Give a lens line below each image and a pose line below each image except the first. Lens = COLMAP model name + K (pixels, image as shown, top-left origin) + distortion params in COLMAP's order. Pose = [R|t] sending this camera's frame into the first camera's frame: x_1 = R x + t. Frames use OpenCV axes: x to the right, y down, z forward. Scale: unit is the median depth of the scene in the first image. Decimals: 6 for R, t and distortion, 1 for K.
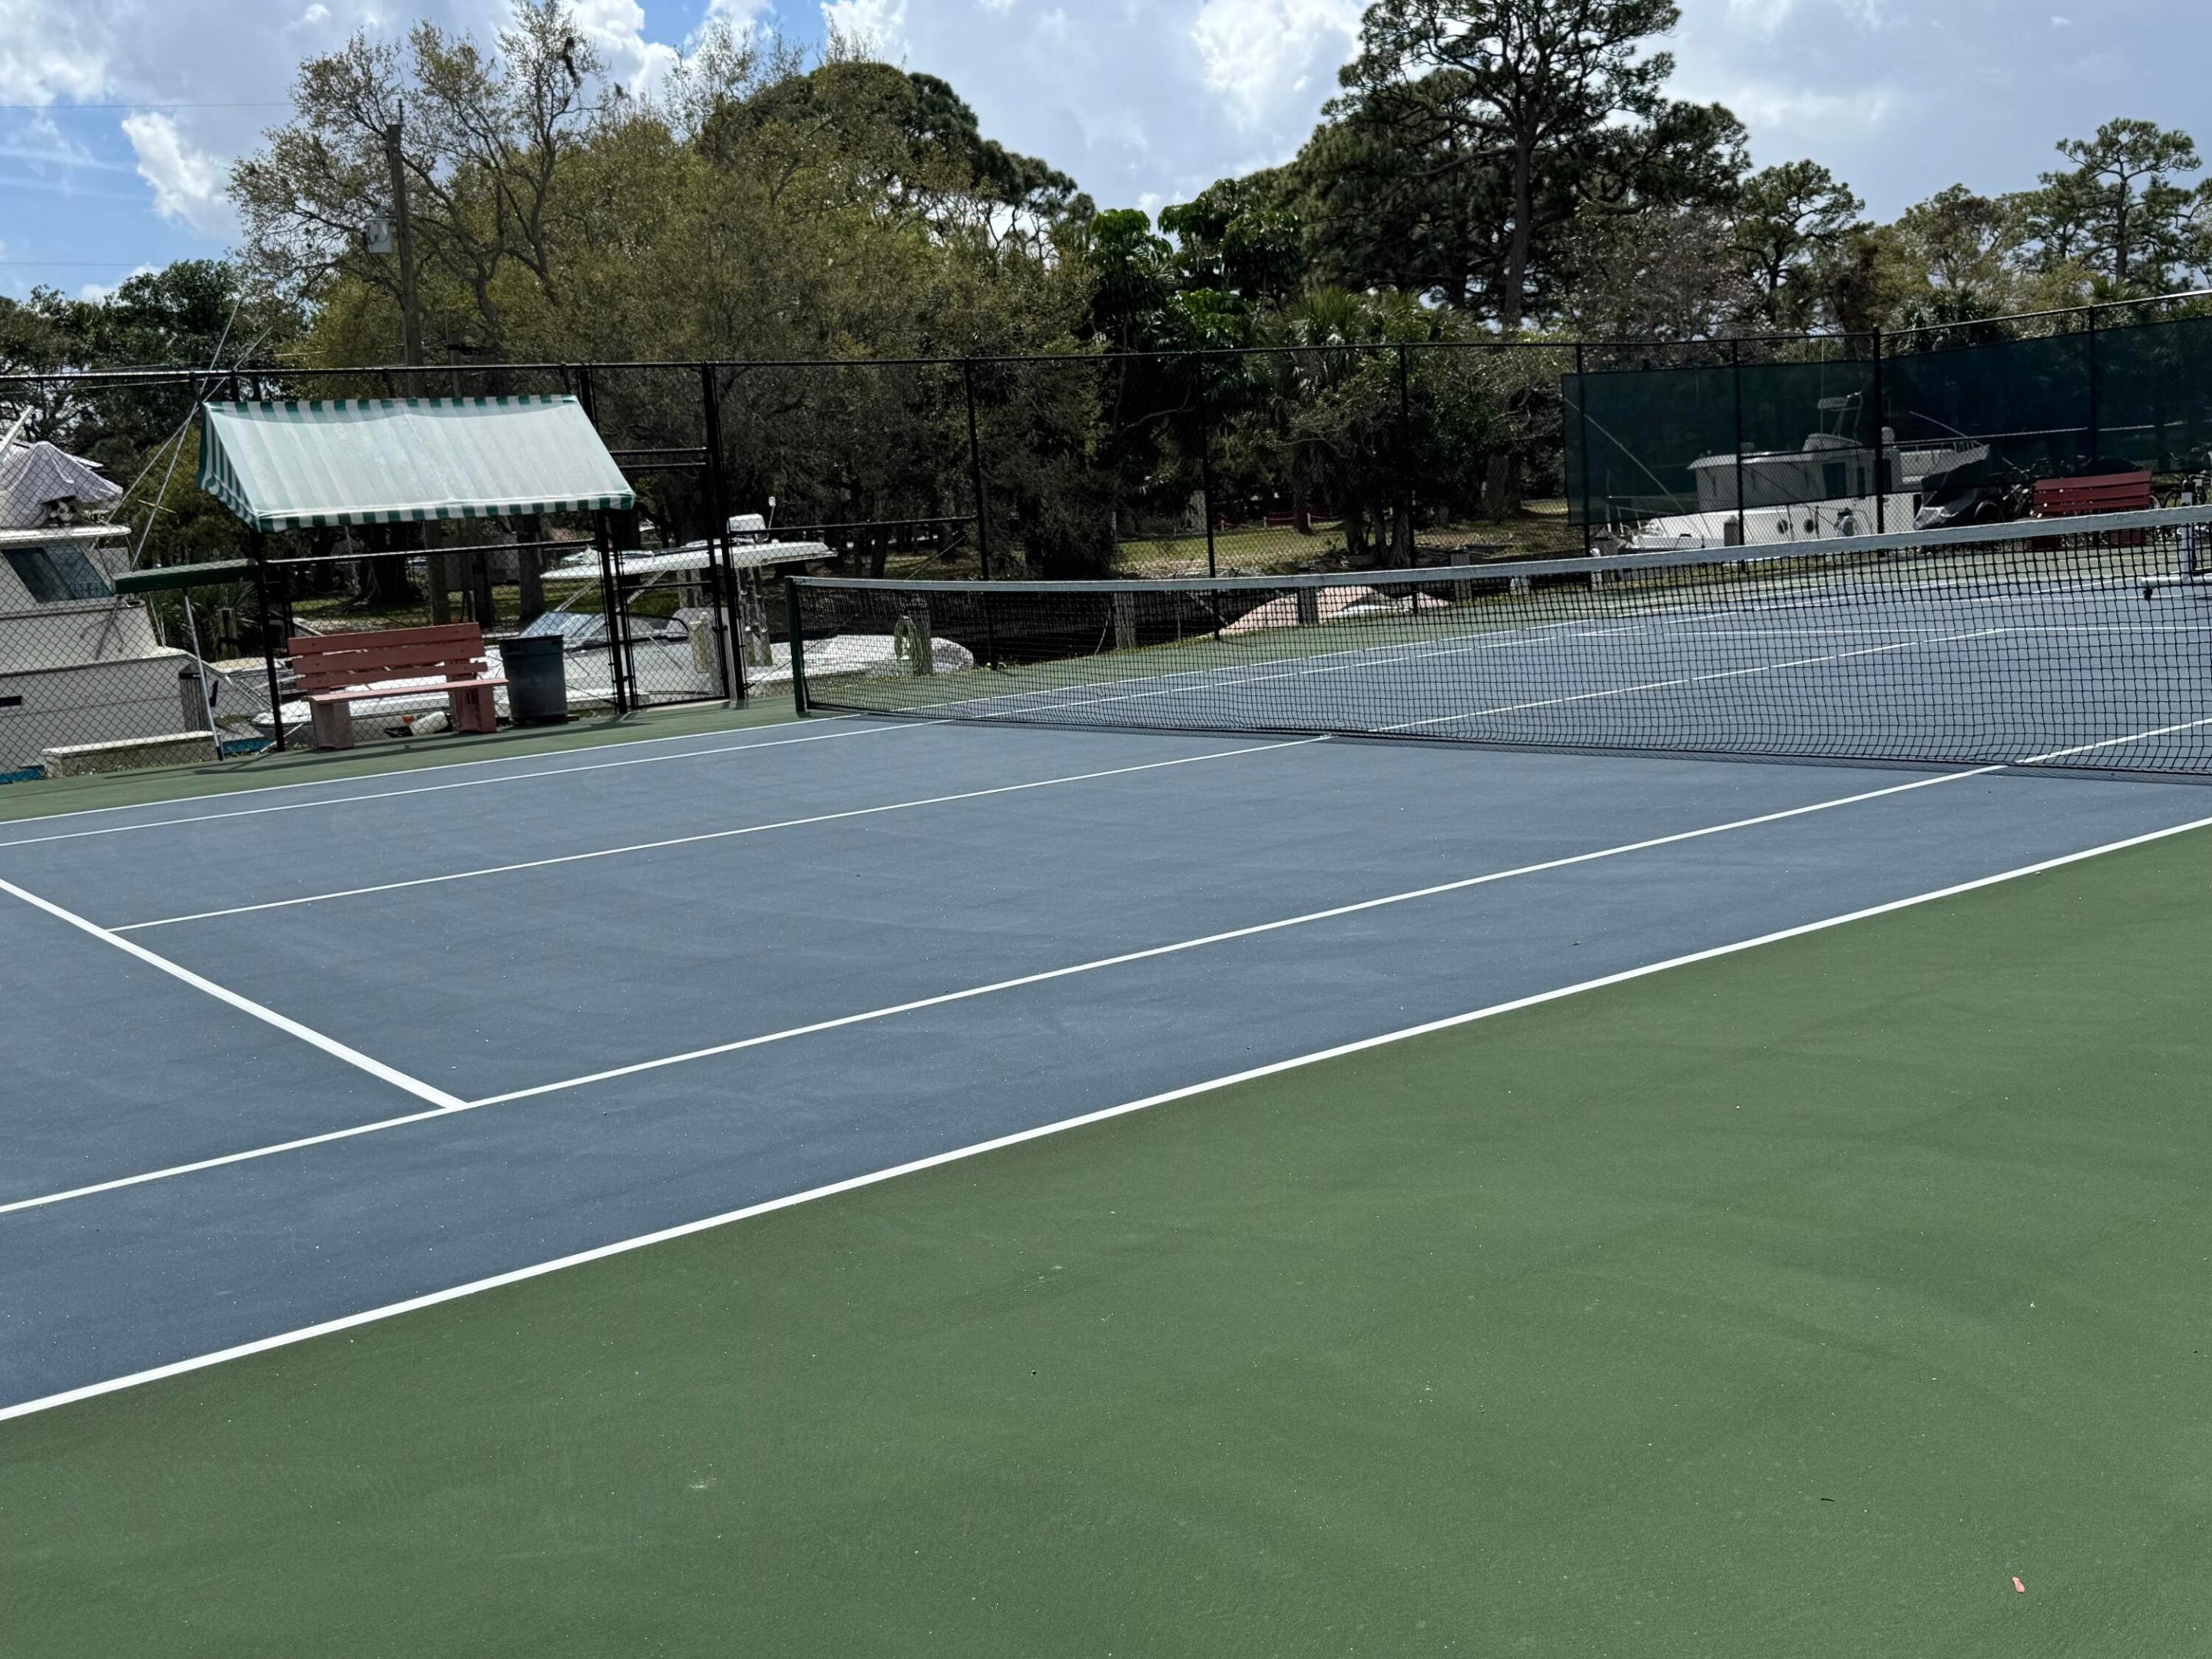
lens RADIAL K [[2239.7, 0, 1106.3], [0, 2239.7, 835.7], [0, 0, 1]] dist [-0.010426, 0.000000]
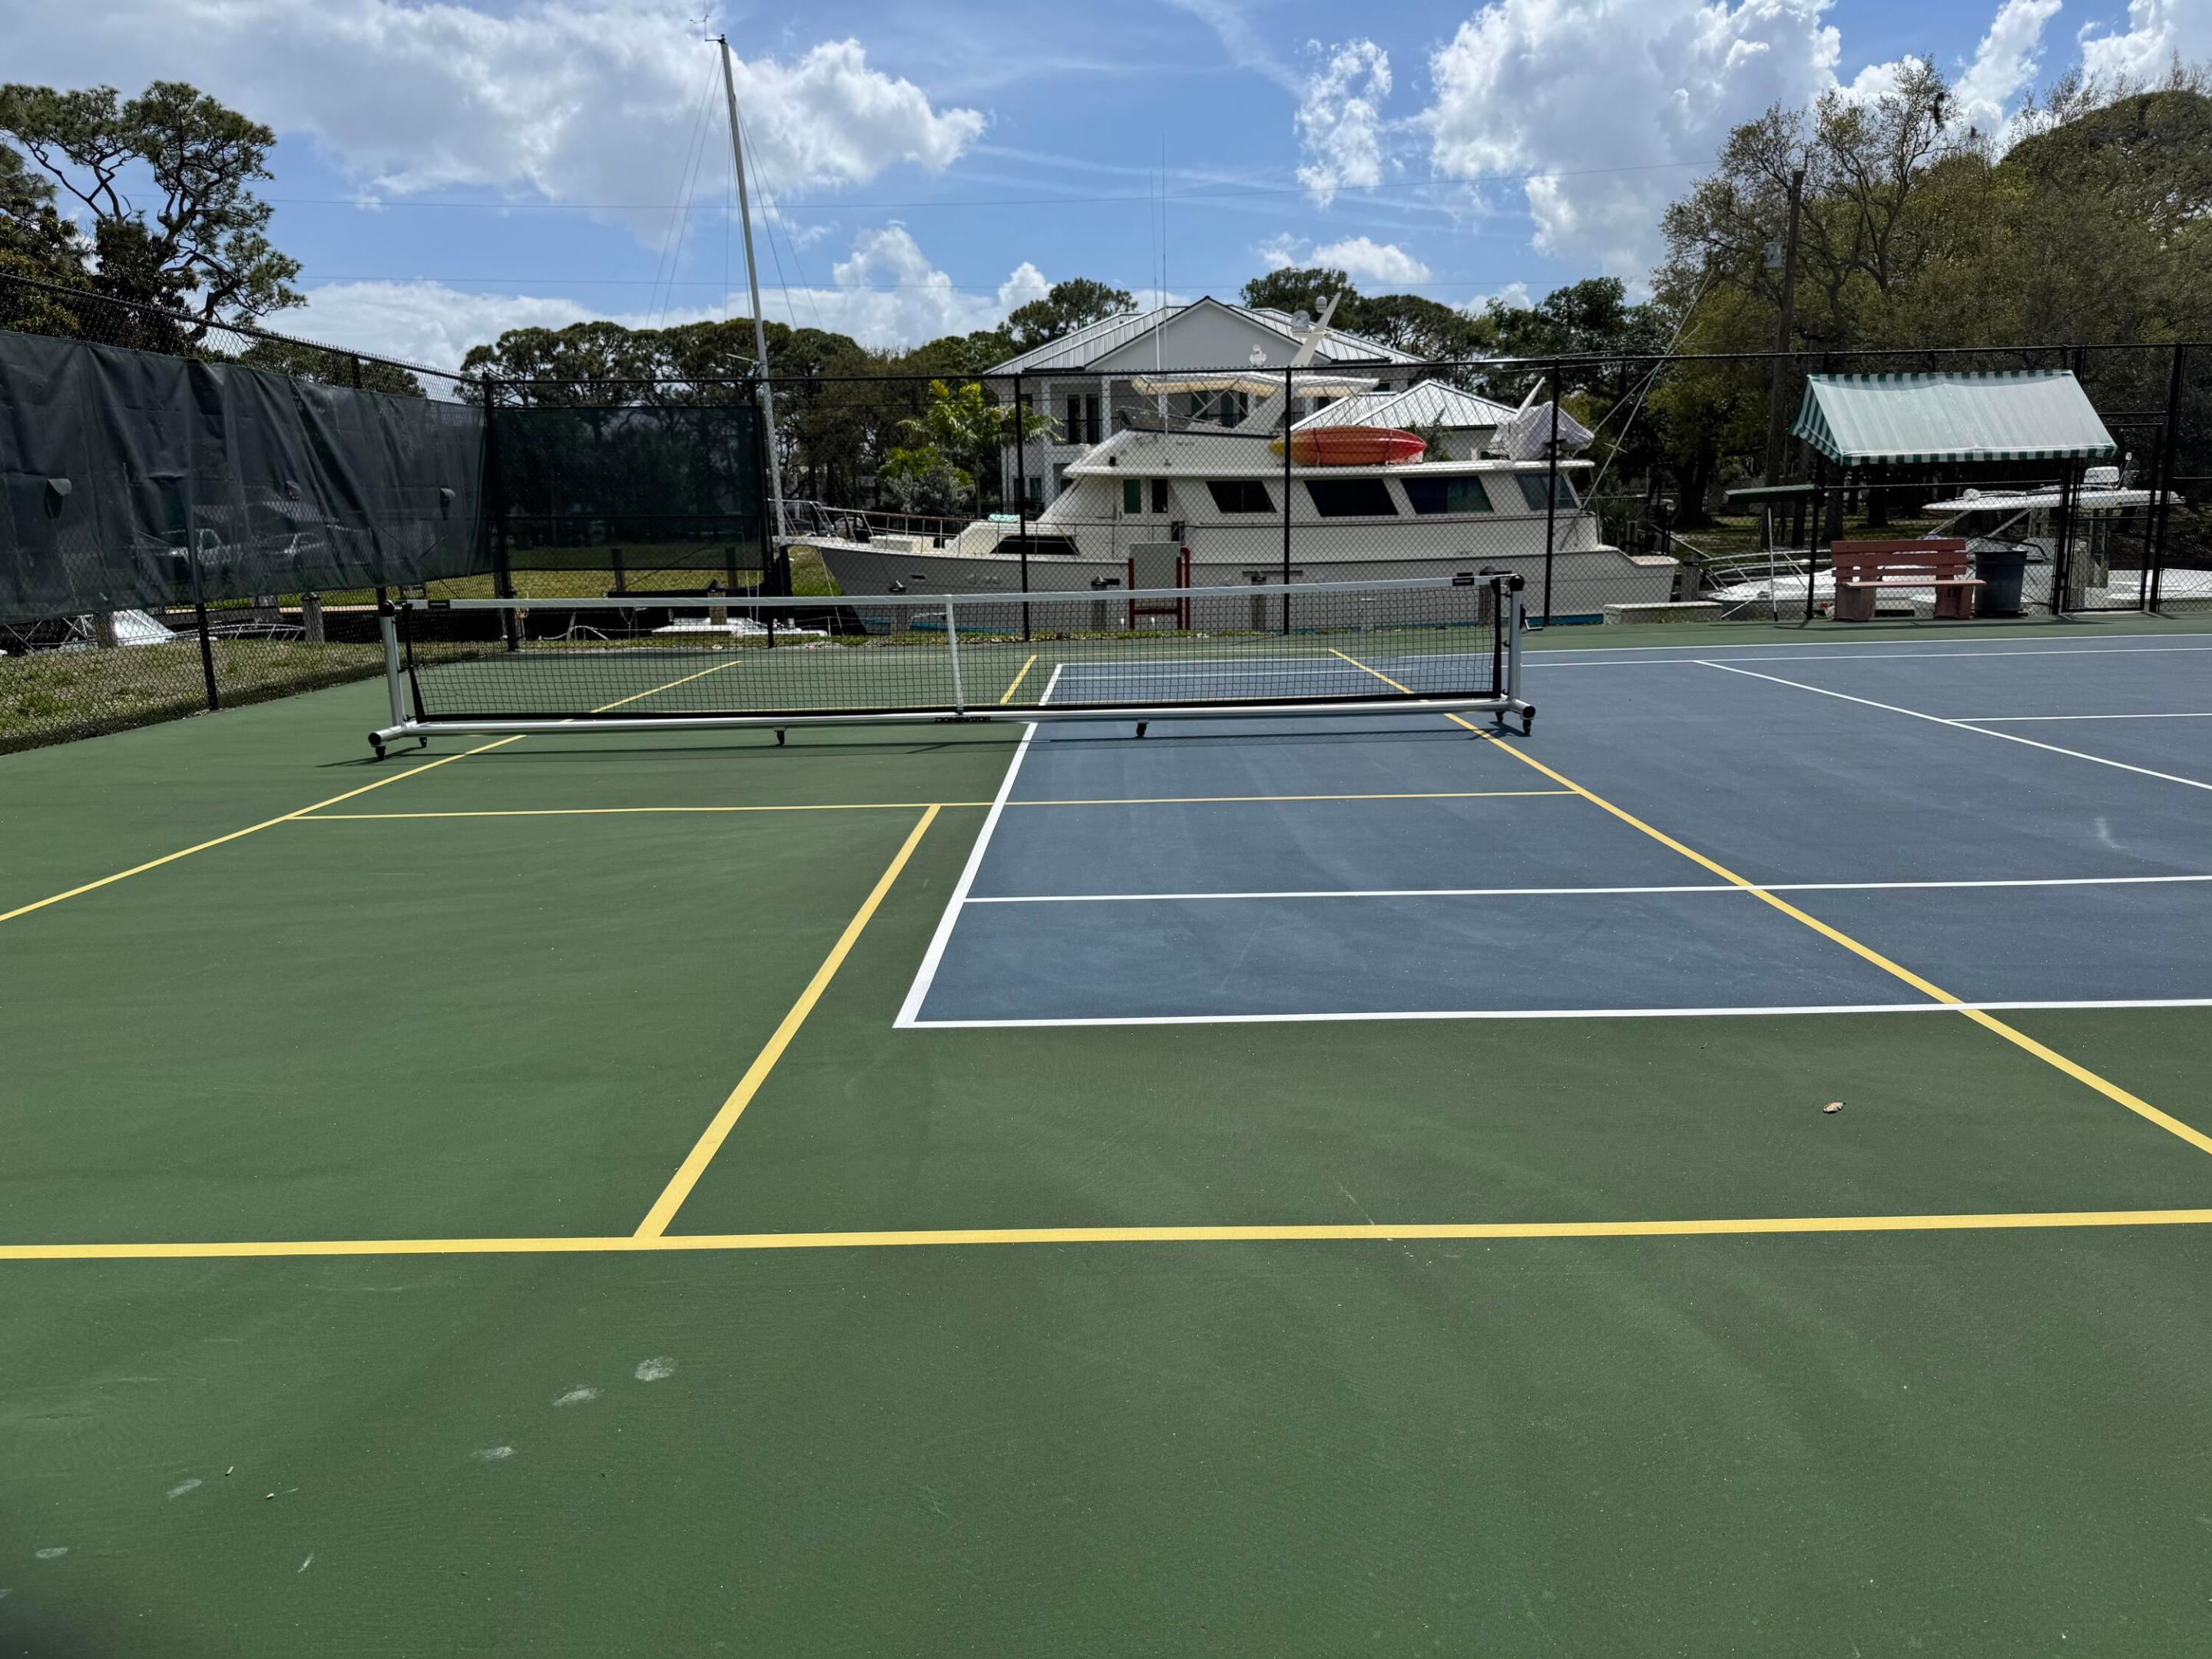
lens RADIAL K [[1572.5, 0, 1106.6], [0, 1572.5, 817.6], [0, 0, 1]] dist [-0.000344, 0.003790]
pose [[0.825828, 0.154207, -0.542429, -0.100249], [-0.110277, 0.987475, 0.112836, 0.014100], [0.553035, -0.033366, 0.832490, -0.062286]]
